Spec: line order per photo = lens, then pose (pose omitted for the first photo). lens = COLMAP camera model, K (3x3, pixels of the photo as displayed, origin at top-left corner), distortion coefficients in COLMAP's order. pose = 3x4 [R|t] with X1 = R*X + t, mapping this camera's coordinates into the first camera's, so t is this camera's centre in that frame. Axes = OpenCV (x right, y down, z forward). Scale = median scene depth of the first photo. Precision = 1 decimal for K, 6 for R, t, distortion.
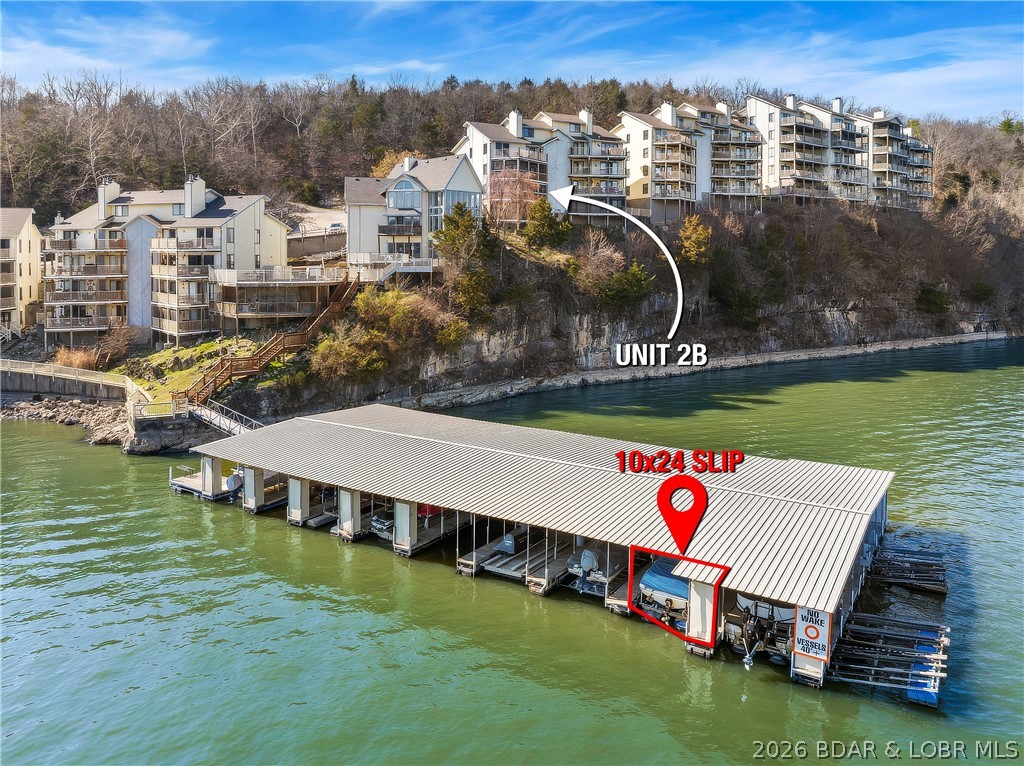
lens RADIAL K [[699.0, 0, 512.0], [0, 699.0, 383.0], [0, 0, 1]] dist [0.000767, -0.046226]
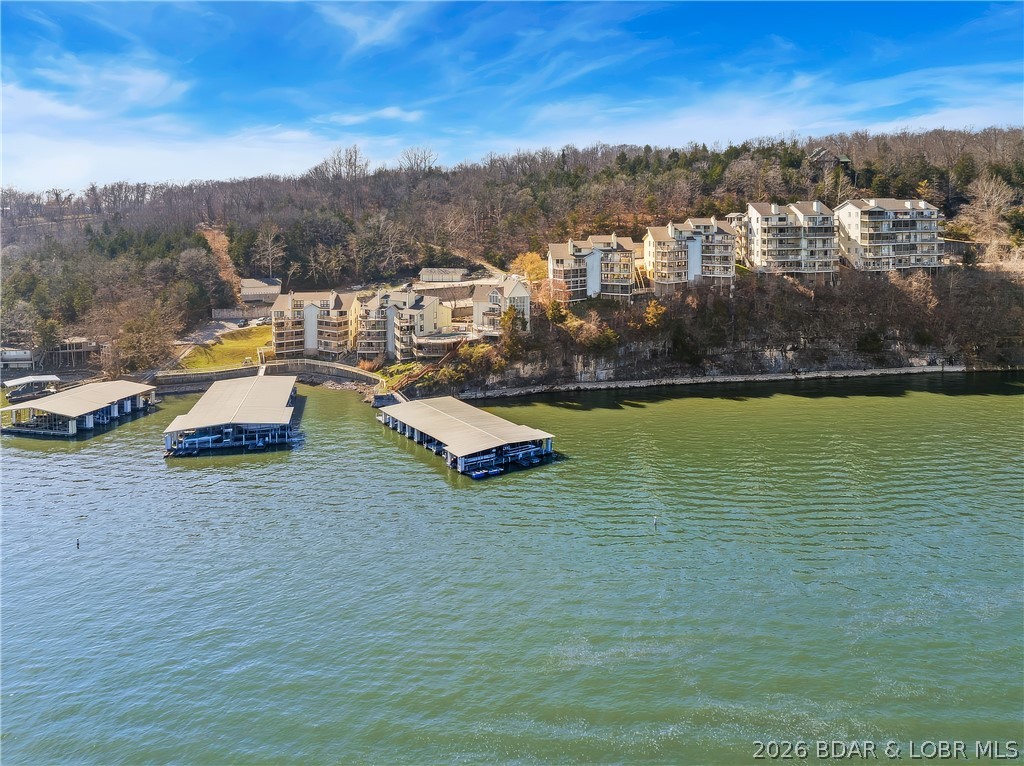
lens RADIAL K [[699.0, 0, 512.0], [0, 699.0, 383.0], [0, 0, 1]] dist [0.000767, -0.046226]
pose [[0.899980, 0.073707, -0.429656, 0.847126], [-0.046336, 0.996193, 0.073837, -0.166622], [0.433462, -0.046544, 0.899969, -0.946943]]
